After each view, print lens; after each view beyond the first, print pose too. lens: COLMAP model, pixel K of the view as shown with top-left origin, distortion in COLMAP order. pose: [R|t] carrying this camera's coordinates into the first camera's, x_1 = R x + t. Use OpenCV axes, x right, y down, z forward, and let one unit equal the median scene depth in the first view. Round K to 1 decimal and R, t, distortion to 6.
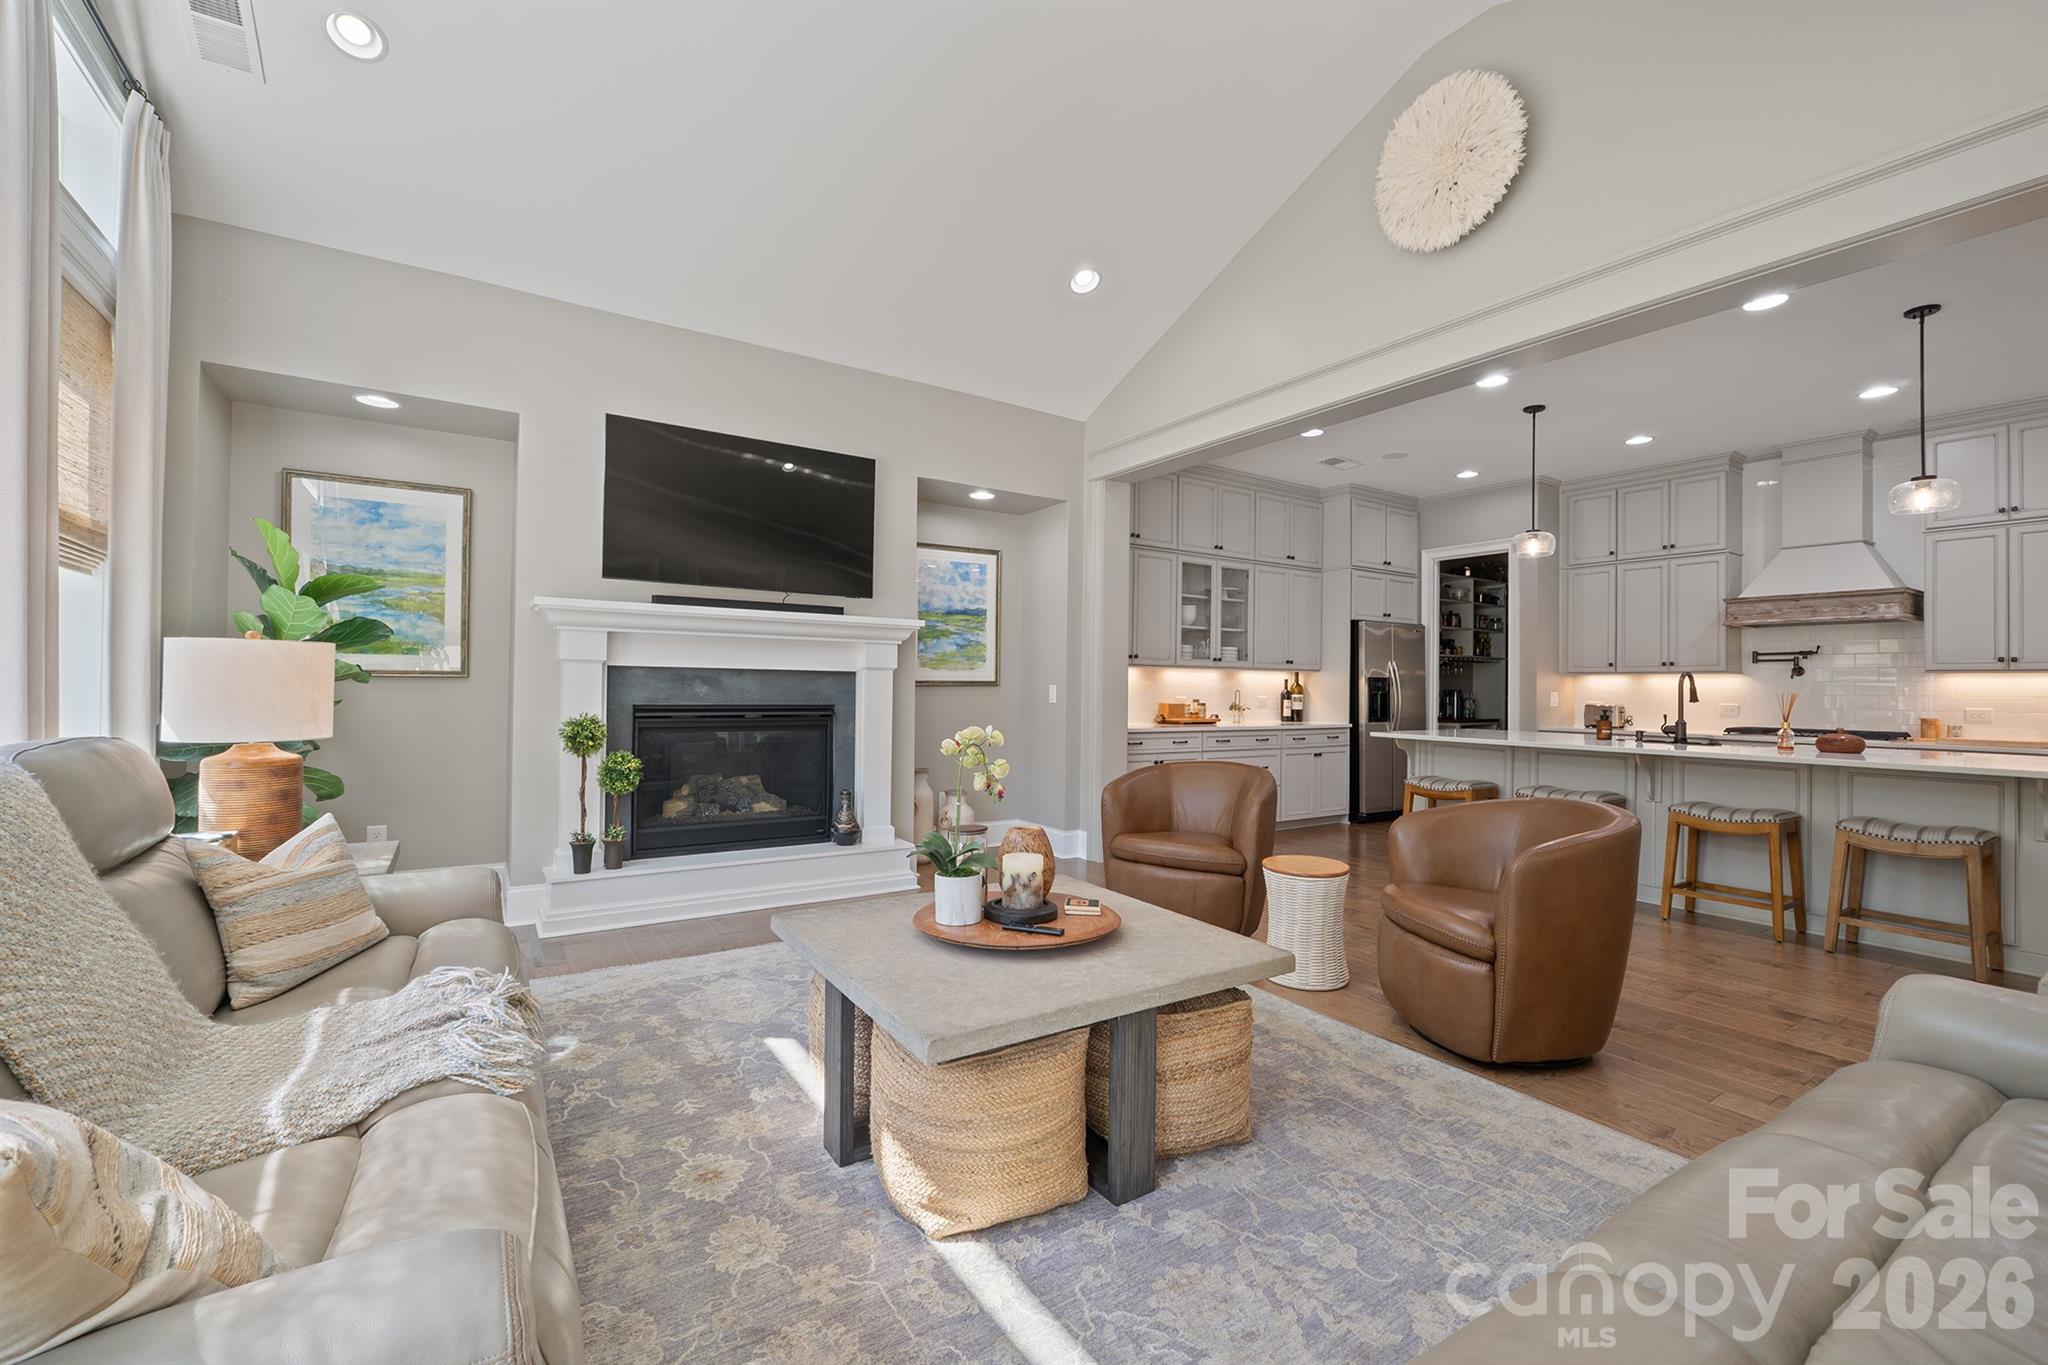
lens RADIAL K [[861.7, 0, 1023.1], [0, 861.7, 674.4], [0, 0, 1]] dist [-0.007265, -0.000200]
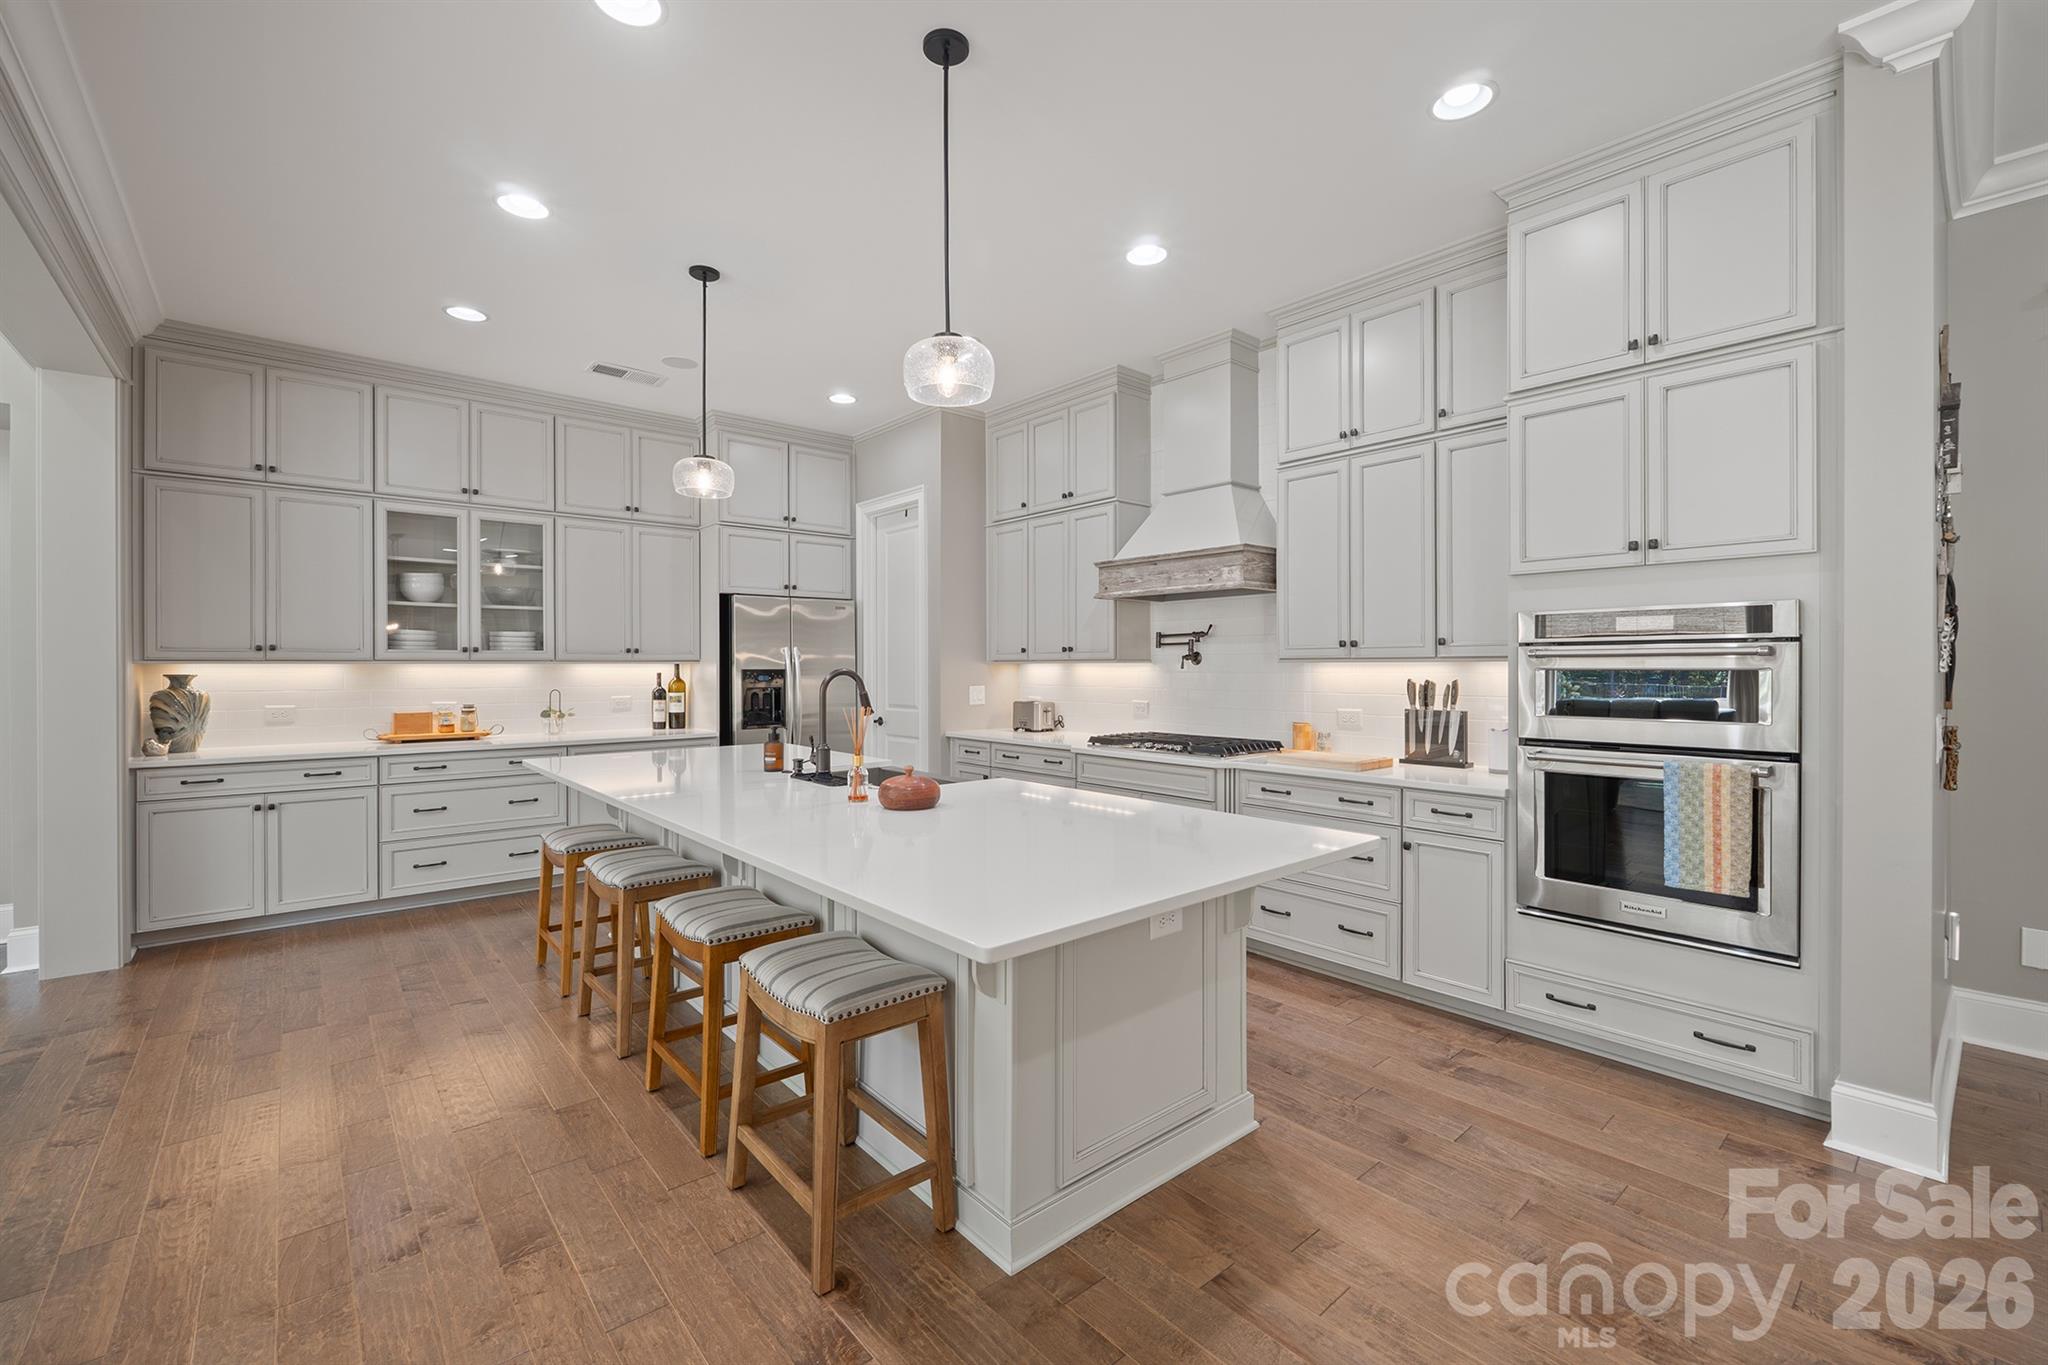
lens RADIAL K [[861.7, 0, 1026.5], [0, 861.7, 668.5], [0, 0, 1]] dist [-0.007265, -0.000200]
pose [[0.991307, -0.015208, 0.130686, 0.681229], [0.012570, 0.999701, 0.020988, -0.013009], [-0.130966, -0.019163, 0.991202, 0.273087]]
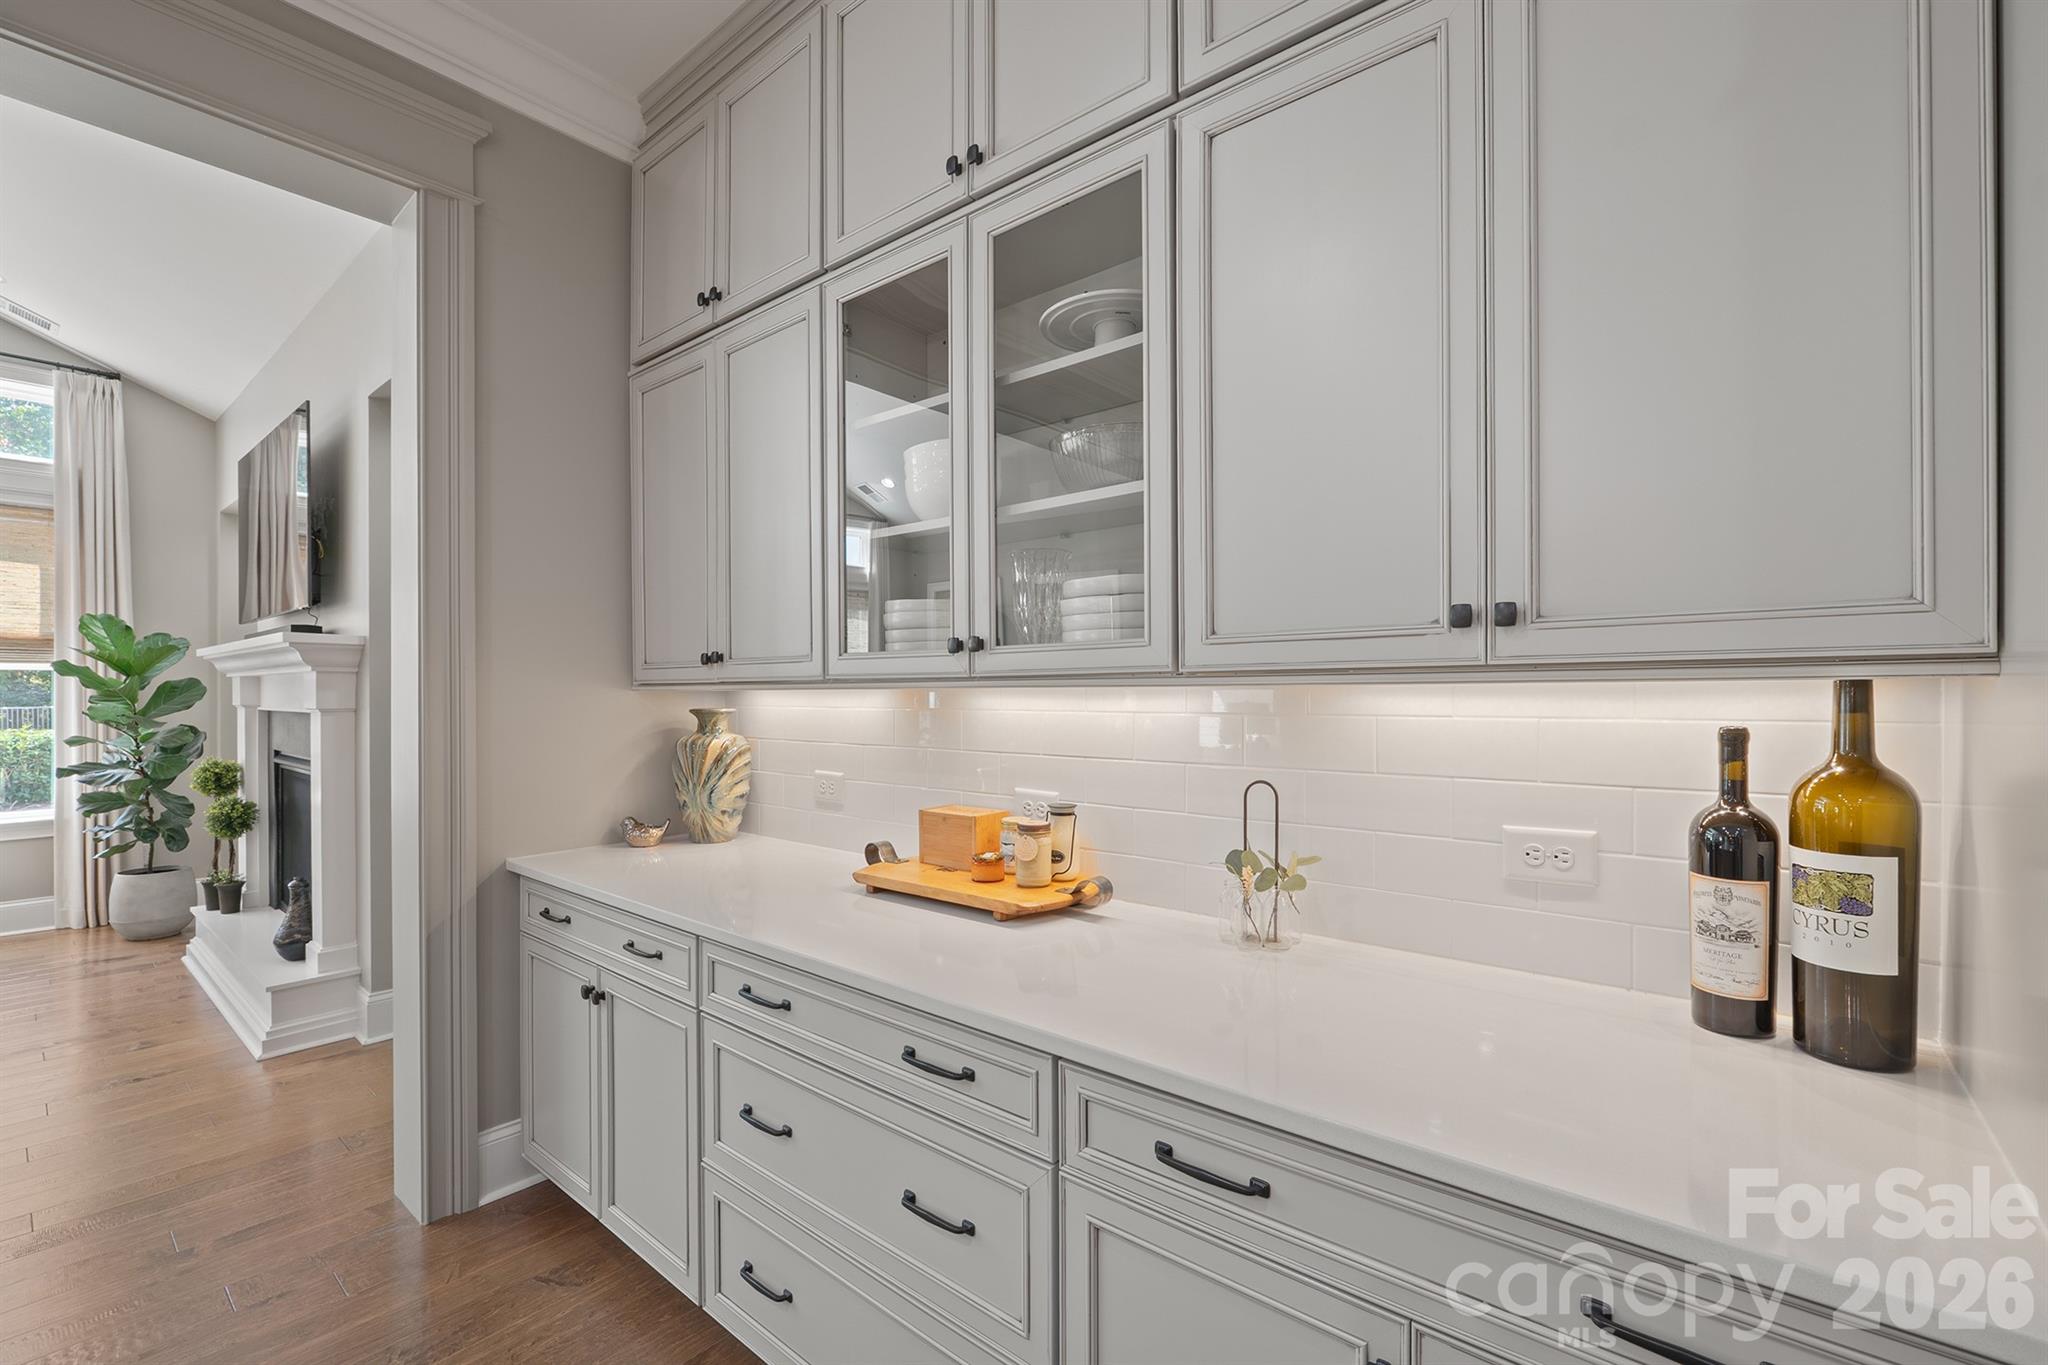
lens RADIAL K [[861.7, 0, 1036.1], [0, 861.7, 695.7], [0, 0, 1]] dist [-0.007265, -0.000200]
pose [[0.302326, -0.011926, -0.953130, 0.524766], [0.020022, 0.999781, -0.006158, -0.002204], [0.952994, -0.017222, 0.302499, 1.097288]]
